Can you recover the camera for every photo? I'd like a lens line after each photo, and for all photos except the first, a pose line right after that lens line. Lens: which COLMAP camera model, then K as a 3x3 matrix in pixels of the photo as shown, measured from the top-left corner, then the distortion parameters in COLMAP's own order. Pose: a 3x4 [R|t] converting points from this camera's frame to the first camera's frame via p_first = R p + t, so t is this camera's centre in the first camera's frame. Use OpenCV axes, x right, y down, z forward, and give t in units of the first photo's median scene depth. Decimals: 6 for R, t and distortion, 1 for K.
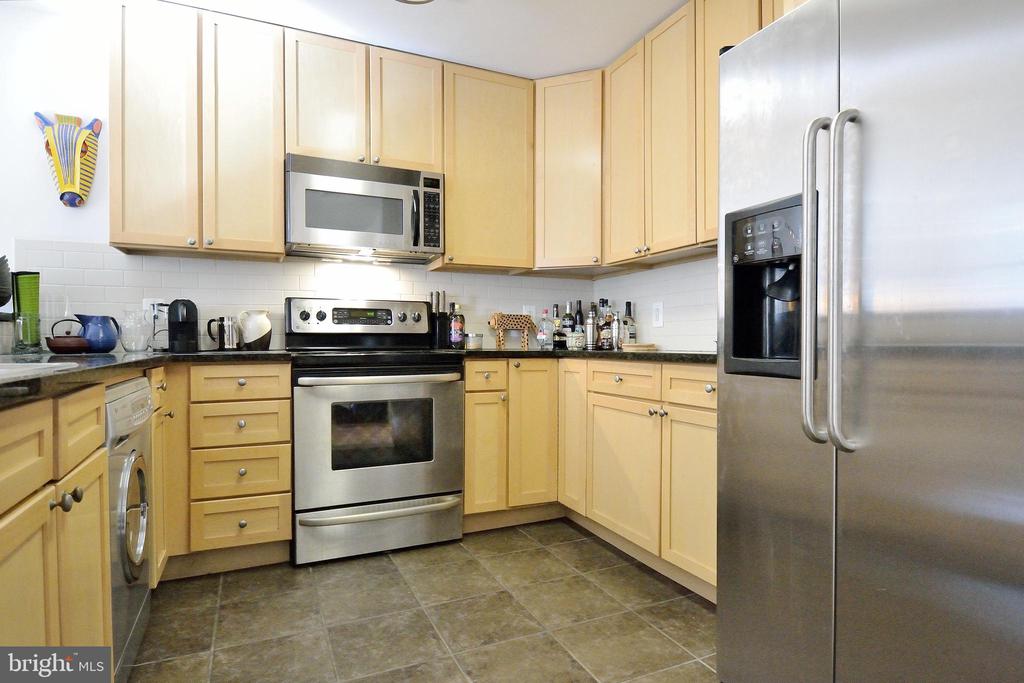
lens RADIAL K [[553.2, 0, 510.0], [0, 553.2, 351.6], [0, 0, 1]] dist [0.026730, -0.031583]
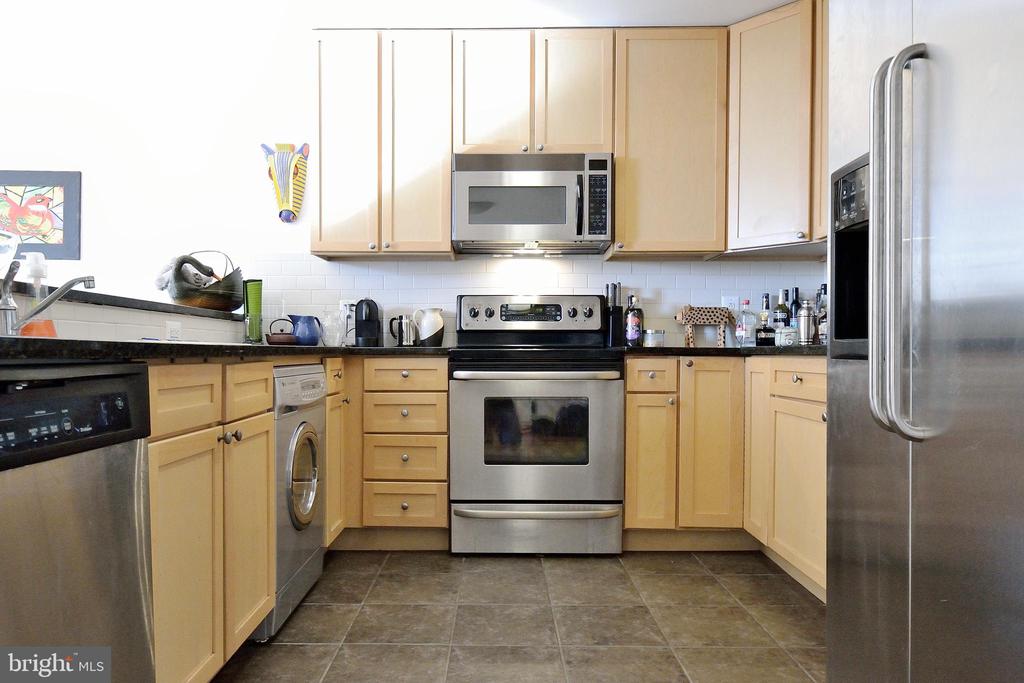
lens RADIAL K [[672.4, 0, 484.9], [0, 672.4, 364.6], [0, 0, 1]] dist [0.031791, -0.046596]
pose [[0.903599, 0.010389, -0.428254, 0.192568], [-0.010024, 0.999945, 0.003107, 0.028047], [0.428262, 0.001486, 0.903653, -0.098363]]
